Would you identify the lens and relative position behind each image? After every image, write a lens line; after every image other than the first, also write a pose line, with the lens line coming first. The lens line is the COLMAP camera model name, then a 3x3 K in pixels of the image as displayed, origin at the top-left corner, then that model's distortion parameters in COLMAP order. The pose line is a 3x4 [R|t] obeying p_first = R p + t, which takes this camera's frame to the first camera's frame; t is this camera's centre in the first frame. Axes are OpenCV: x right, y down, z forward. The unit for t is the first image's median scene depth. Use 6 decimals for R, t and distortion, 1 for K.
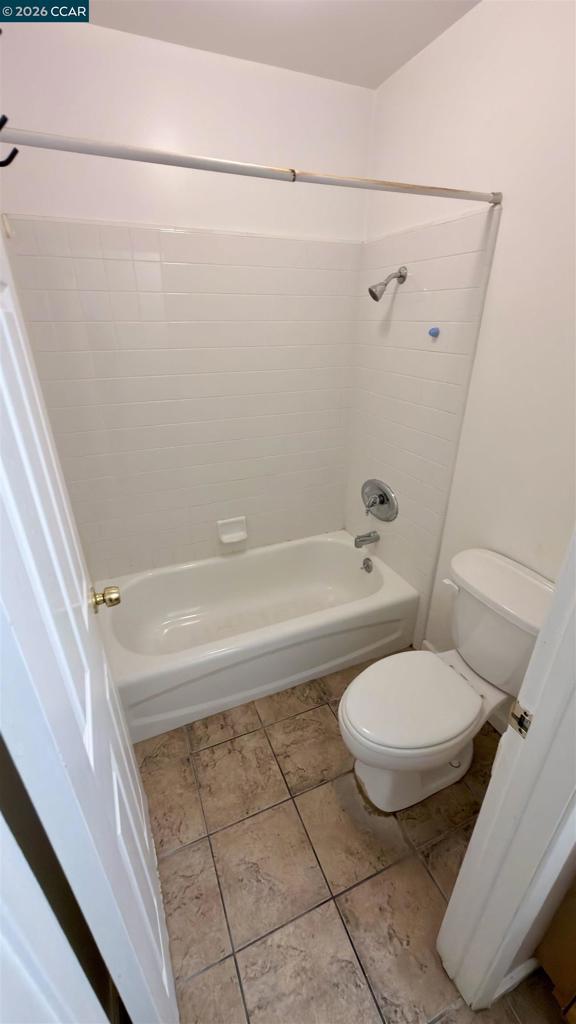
lens RADIAL K [[408.6, 0, 288.9], [0, 408.6, 520.3], [0, 0, 1]] dist [-0.002786, -0.000193]
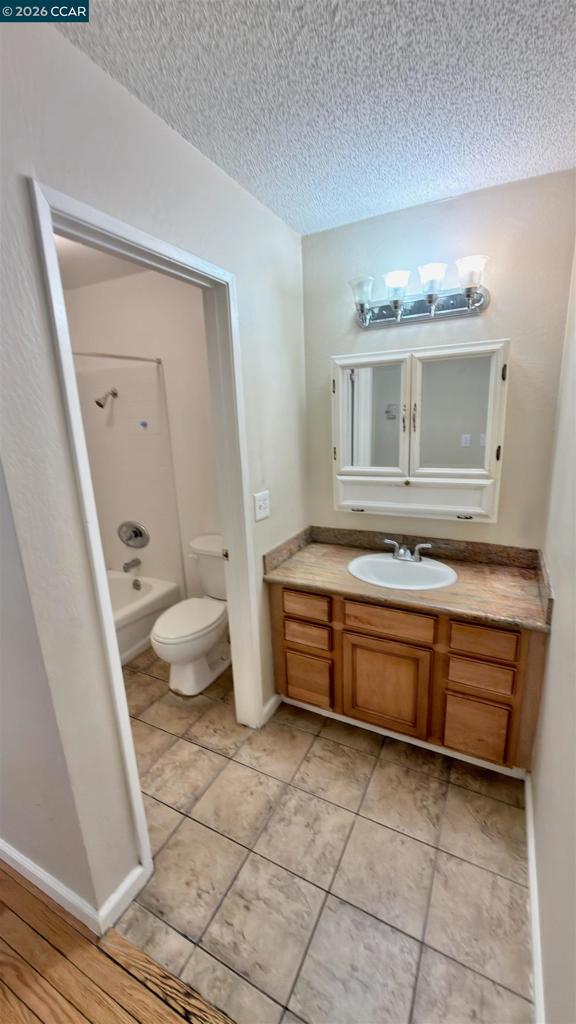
lens RADIAL K [[408.8, 0, 288.0], [0, 408.8, 512.0], [0, 0, 1]] dist [-0.001540, -0.000356]
pose [[0.771967, -0.178975, 0.609946, -0.275746], [0.308924, 0.944240, -0.113918, 0.258906], [-0.555547, 0.276368, 0.784212, -0.555299]]
